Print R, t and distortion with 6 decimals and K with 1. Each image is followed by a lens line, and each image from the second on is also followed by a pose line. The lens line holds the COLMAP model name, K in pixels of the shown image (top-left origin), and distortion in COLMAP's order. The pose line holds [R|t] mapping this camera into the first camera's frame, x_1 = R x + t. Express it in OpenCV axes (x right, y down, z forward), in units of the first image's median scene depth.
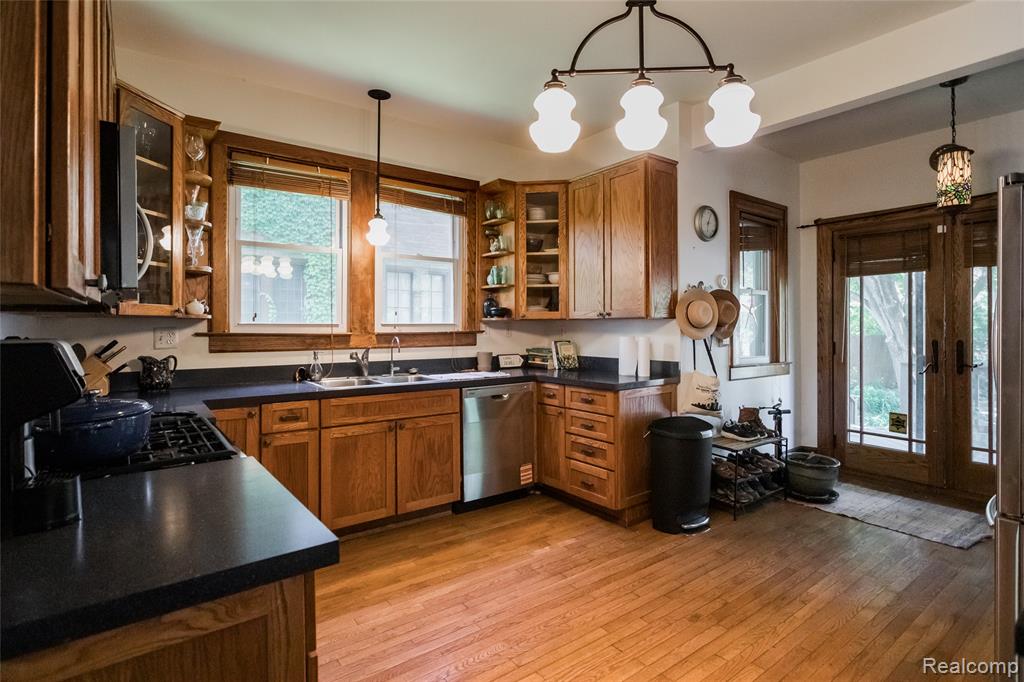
lens RADIAL K [[525.8, 0, 515.5], [0, 525.8, 331.3], [0, 0, 1]] dist [-0.002555, -0.000375]
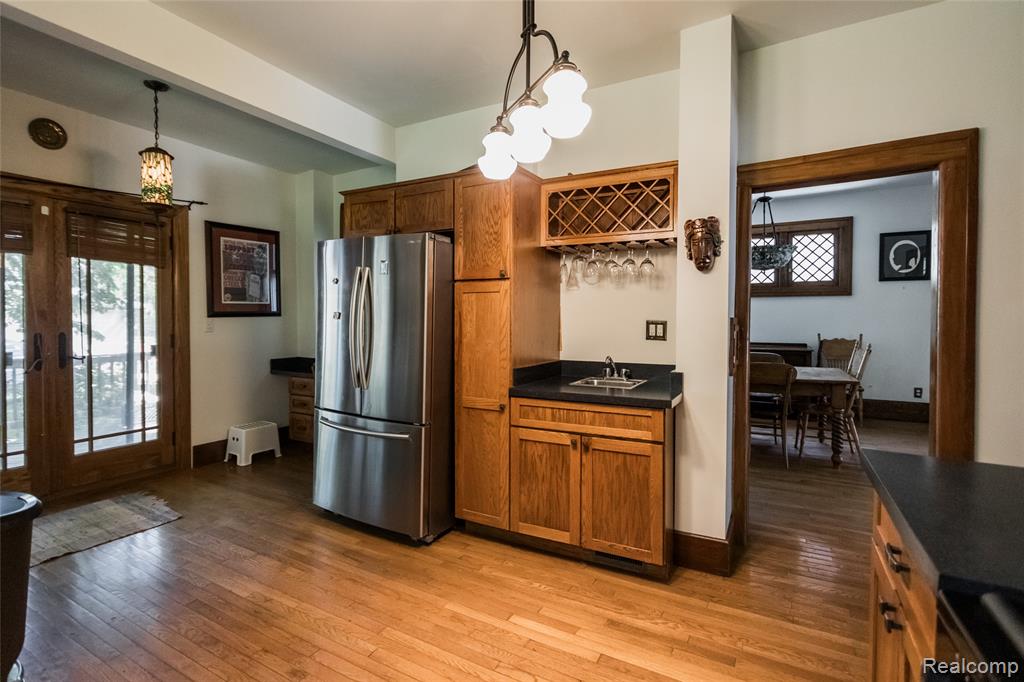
lens RADIAL K [[486.4, 0, 511.3], [0, 486.4, 329.9], [0, 0, 1]] dist [0.003542, 0.004429]
pose [[-0.422929, -0.018755, 0.905969, -0.348514], [0.006986, 0.999689, 0.023957, -0.004154], [-0.906136, 0.016461, -0.422666, 0.736114]]
